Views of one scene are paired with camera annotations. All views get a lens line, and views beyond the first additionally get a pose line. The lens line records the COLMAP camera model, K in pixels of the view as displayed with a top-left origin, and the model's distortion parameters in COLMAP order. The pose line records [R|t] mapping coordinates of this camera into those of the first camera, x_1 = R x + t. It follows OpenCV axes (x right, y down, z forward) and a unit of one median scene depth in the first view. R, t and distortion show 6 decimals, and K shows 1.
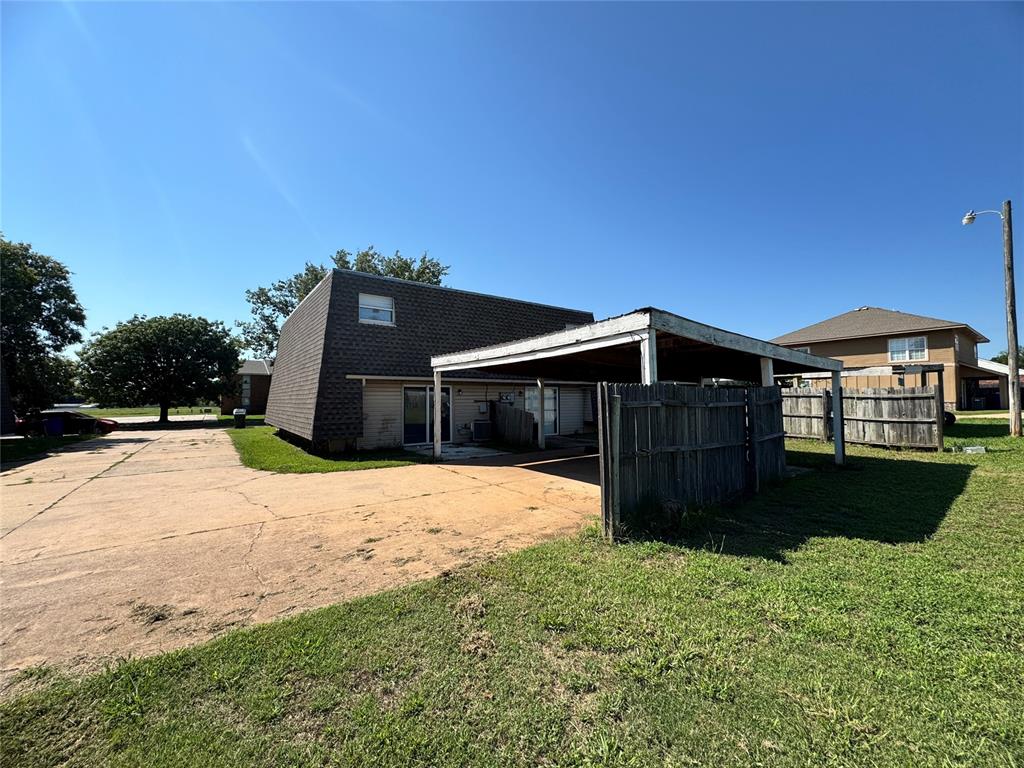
lens RADIAL K [[406.5, 0, 514.3], [0, 406.5, 380.6], [0, 0, 1]] dist [0.009124, 0.000032]
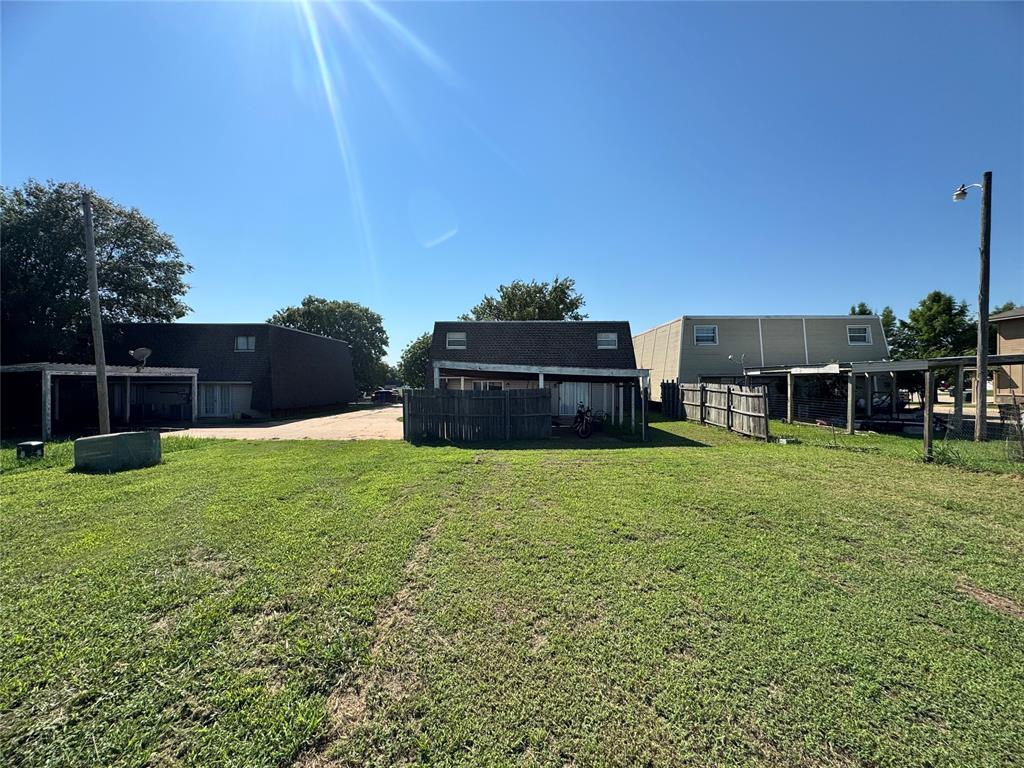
lens RADIAL K [[406.5, 0, 514.3], [0, 406.5, 380.6], [0, 0, 1]] dist [0.009124, 0.000032]
pose [[0.809306, 0.003990, -0.587374, 0.849826], [0.020856, 0.999151, 0.035523, -0.047764], [0.587017, -0.041000, 0.808536, -0.298019]]
